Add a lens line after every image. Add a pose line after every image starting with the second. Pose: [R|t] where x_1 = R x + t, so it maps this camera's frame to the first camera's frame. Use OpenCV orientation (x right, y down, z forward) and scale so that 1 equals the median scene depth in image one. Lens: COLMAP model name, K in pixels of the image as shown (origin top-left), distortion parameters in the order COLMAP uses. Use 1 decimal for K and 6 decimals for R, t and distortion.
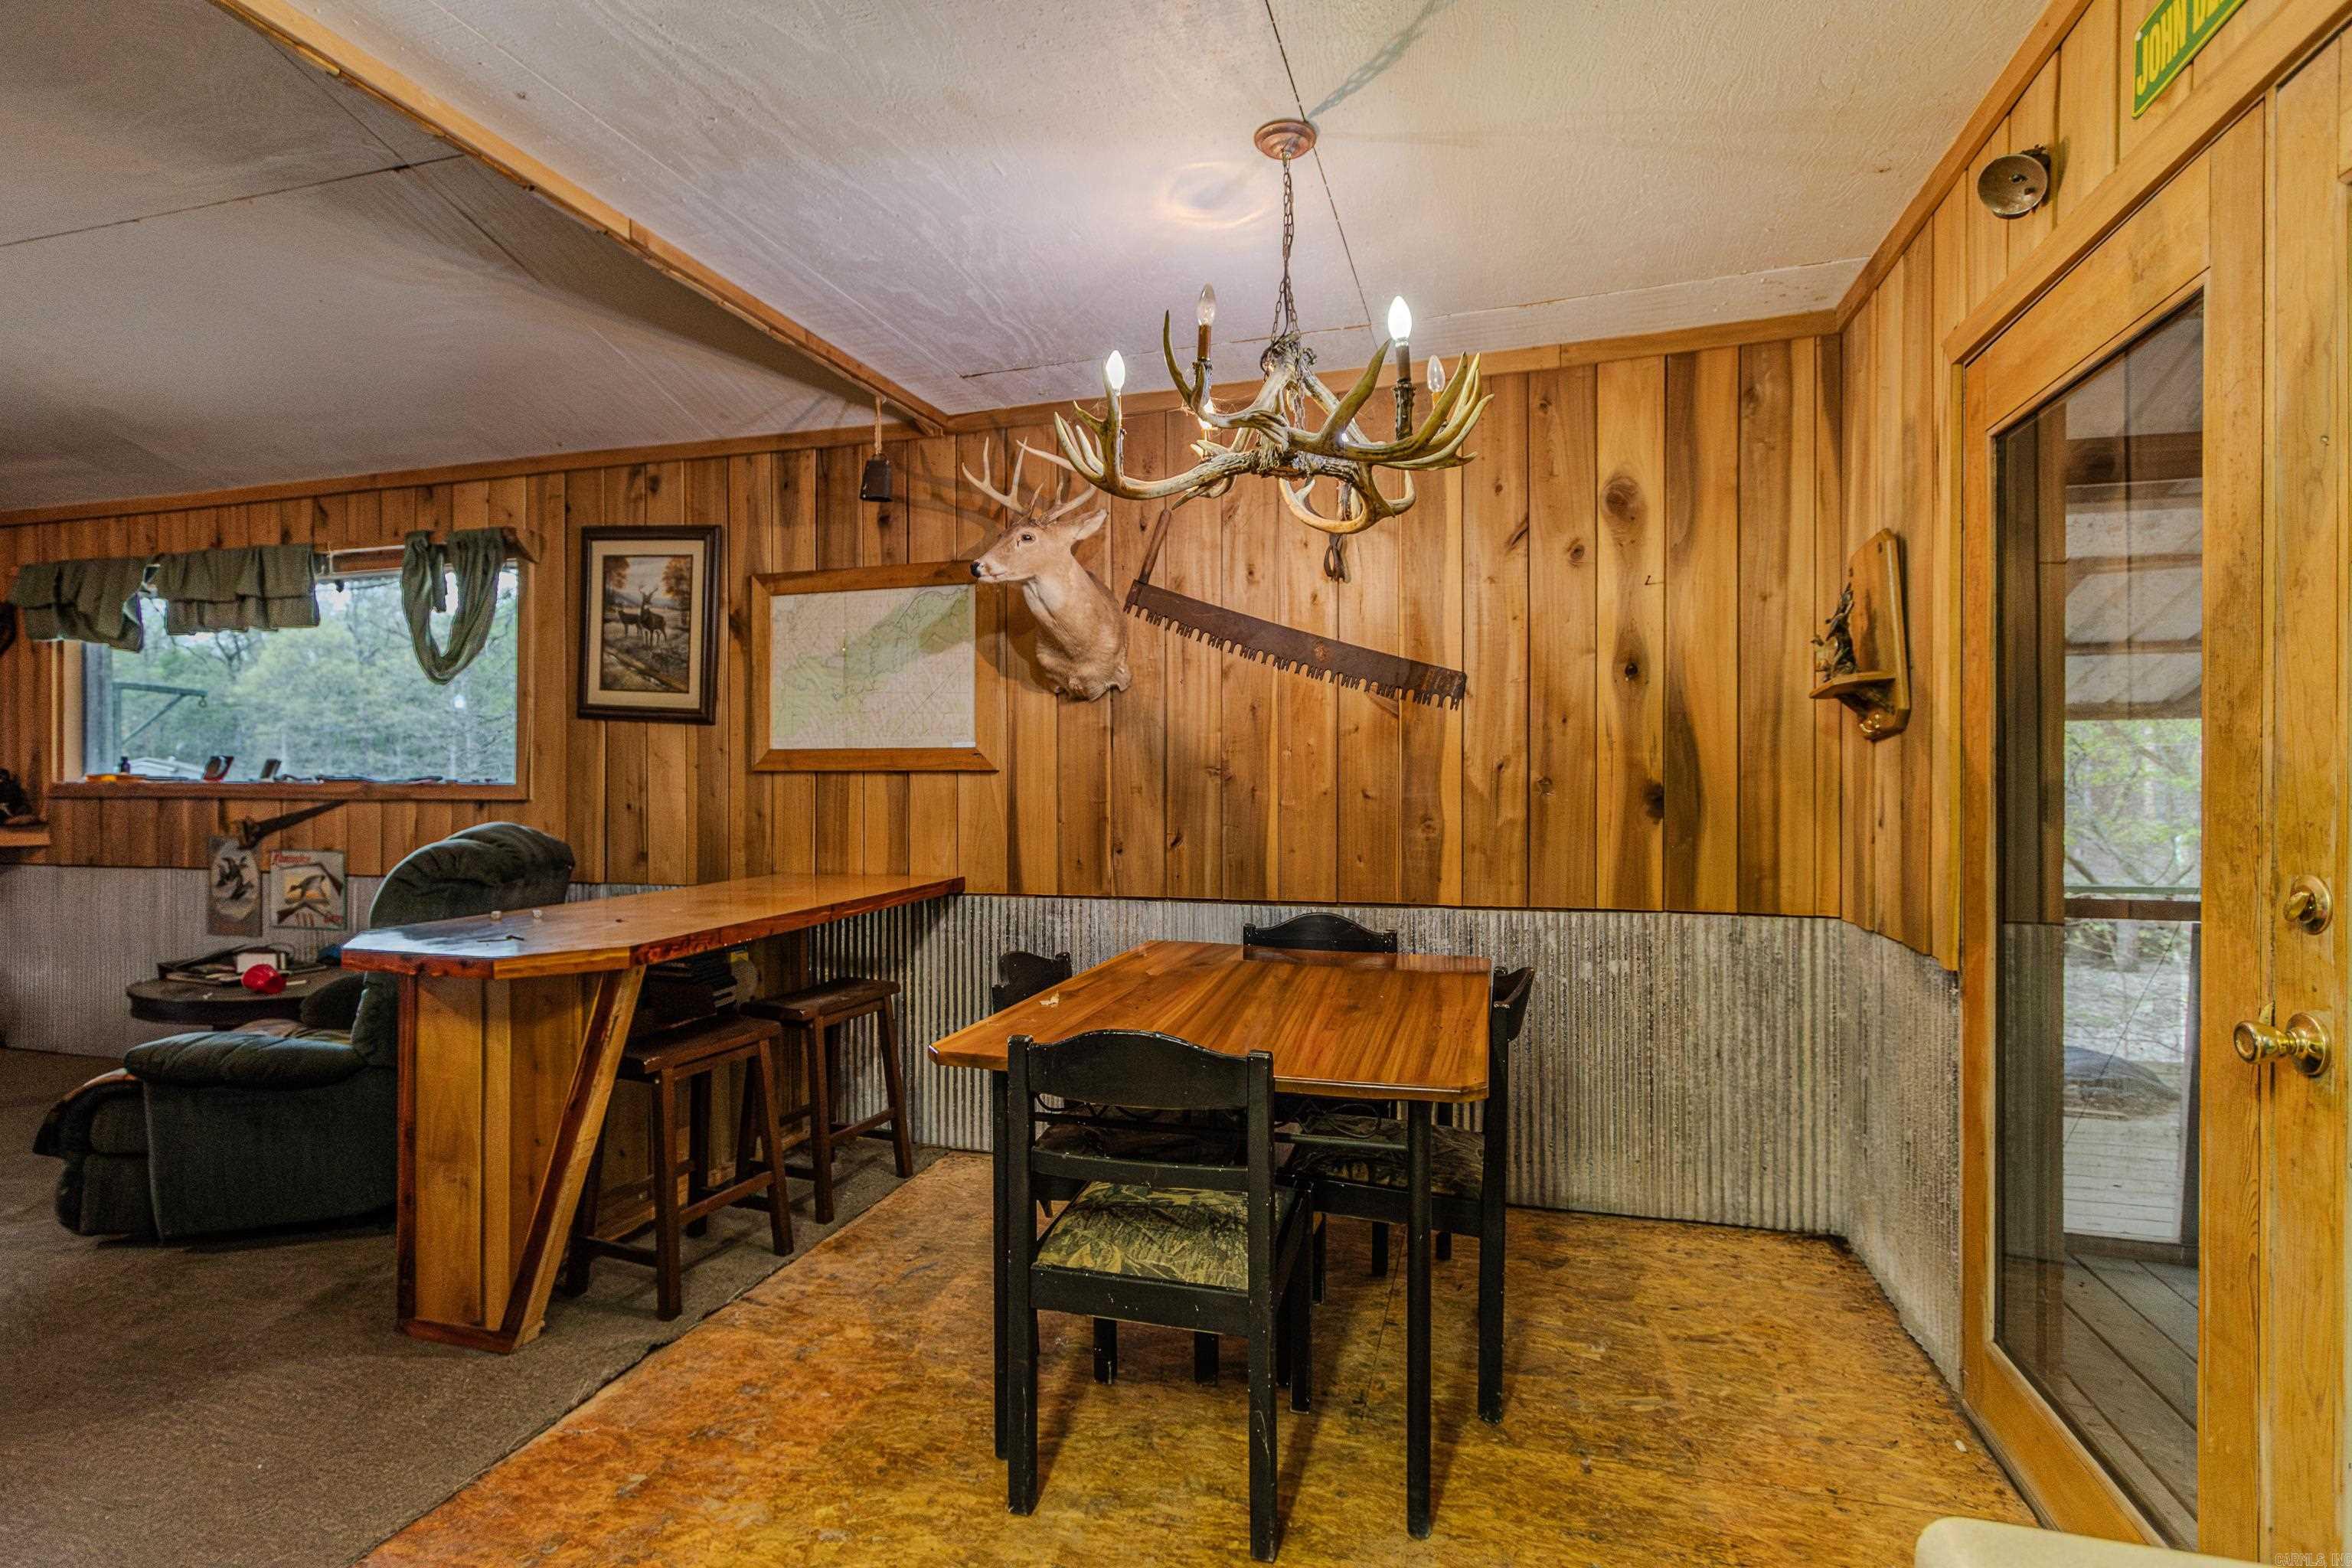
lens RADIAL K [[1070.5, 0, 1190.1], [0, 1070.5, 795.6], [0, 0, 1]] dist [0.001961, 0.000117]
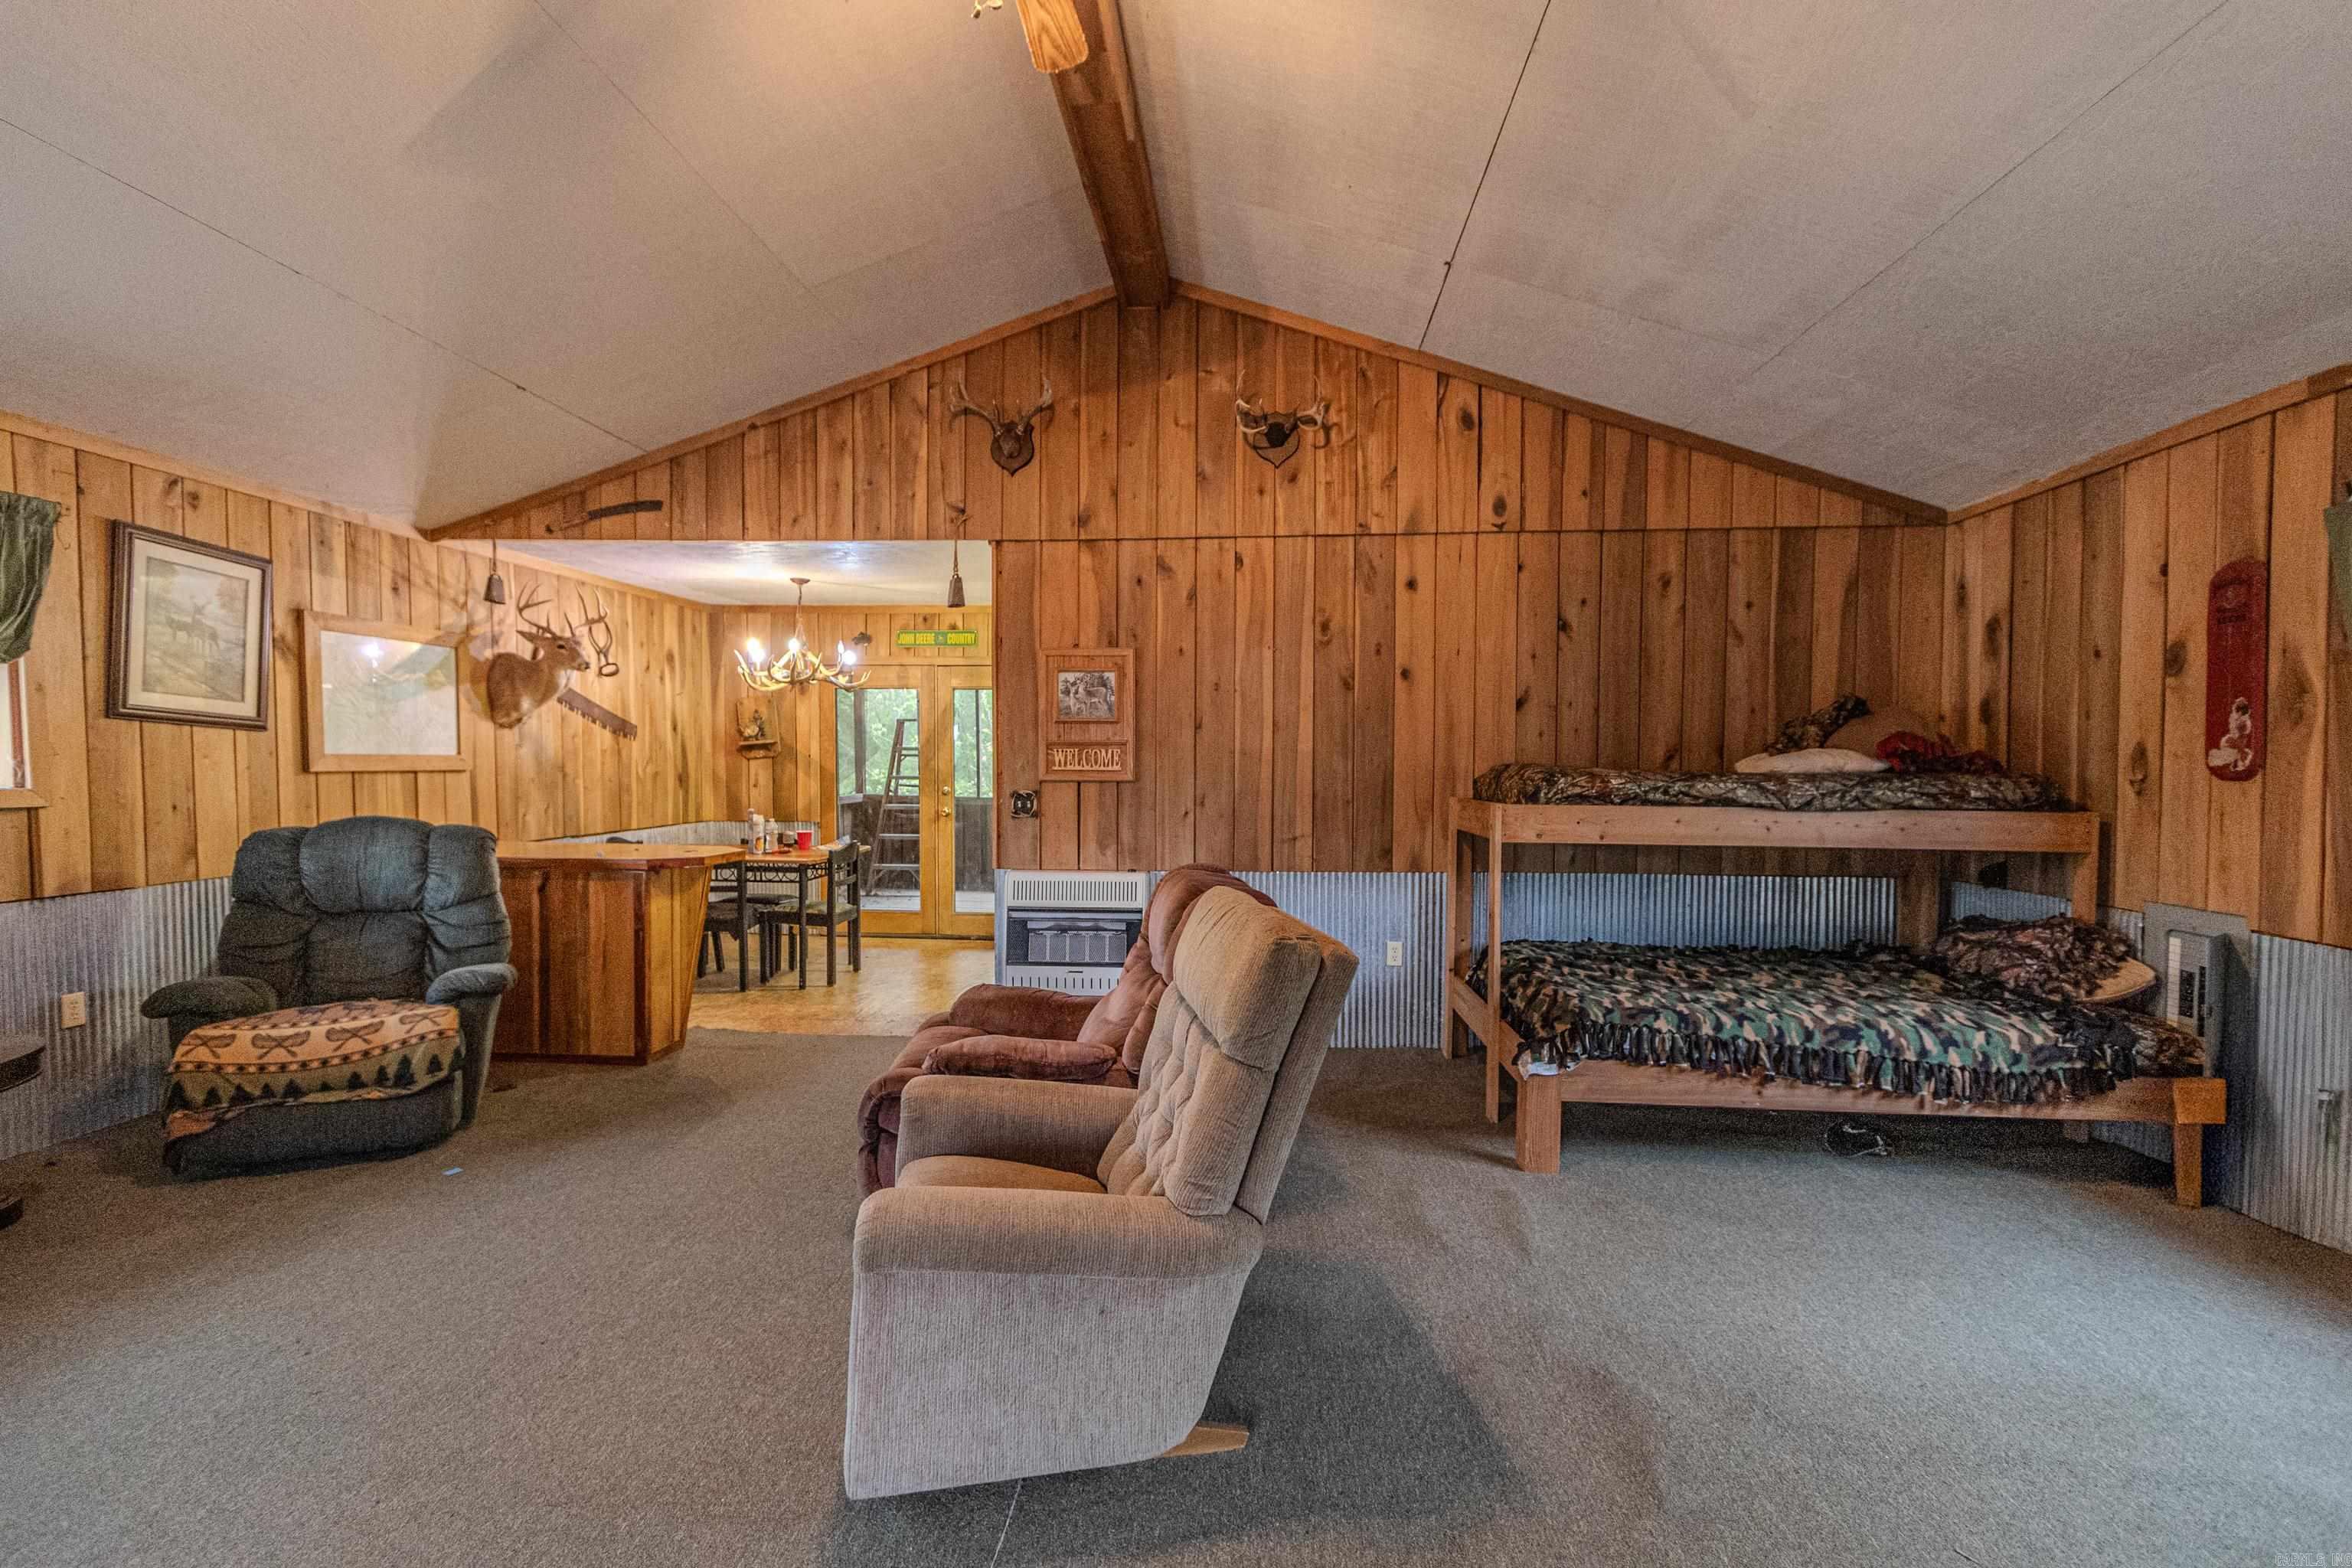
lens RADIAL K [[1070.5, 0, 1190.1], [0, 1070.5, 795.6], [0, 0, 1]] dist [0.001961, 0.000117]
pose [[-0.211967, -0.032897, 0.976723, -1.761798], [0.008754, 0.999329, 0.035559, -0.029891], [-0.977238, 0.016087, -0.211537, 0.275102]]
